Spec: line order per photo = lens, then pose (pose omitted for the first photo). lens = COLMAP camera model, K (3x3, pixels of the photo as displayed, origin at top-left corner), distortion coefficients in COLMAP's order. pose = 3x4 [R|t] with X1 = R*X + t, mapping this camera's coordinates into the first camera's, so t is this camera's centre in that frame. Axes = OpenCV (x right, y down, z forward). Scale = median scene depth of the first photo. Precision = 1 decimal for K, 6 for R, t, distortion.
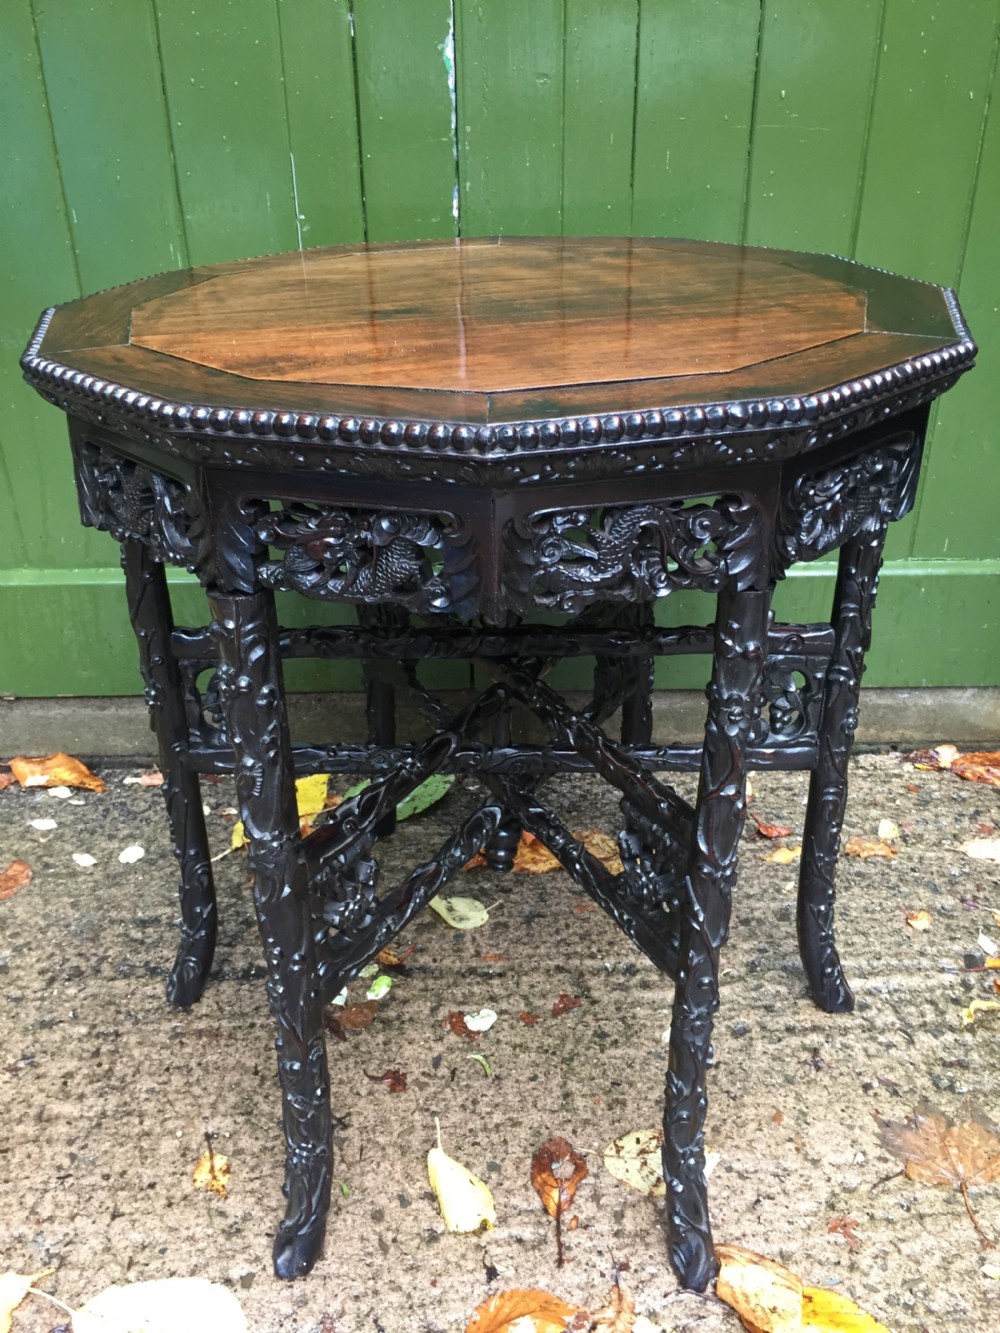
lens RADIAL K [[1140.0, 0, 507.4], [0, 1140.0, 671.8], [0, 0, 1]] dist [0.081874, -0.124239]
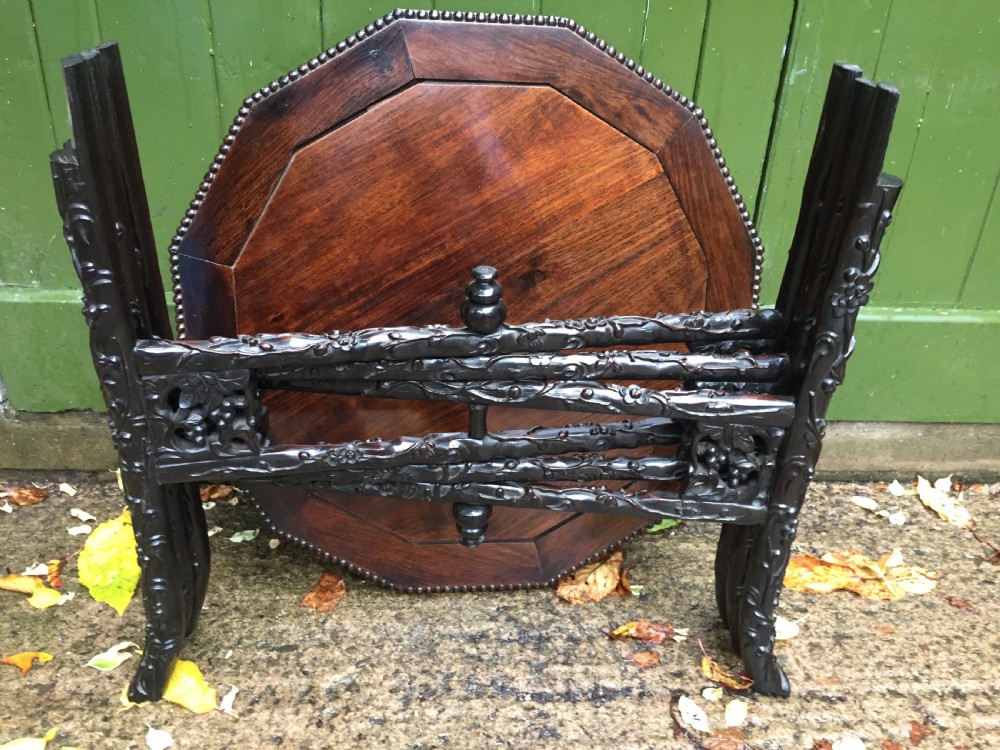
lens RADIAL K [[855.2, 0, 503.0], [0, 855.2, 373.2], [0, 0, 1]] dist [0.081874, -0.124239]
pose [[0.996953, 0.030077, 0.071972, -0.400436], [-0.028744, 0.999397, -0.019491, -0.005501], [-0.072515, 0.017363, 0.997216, 0.254809]]
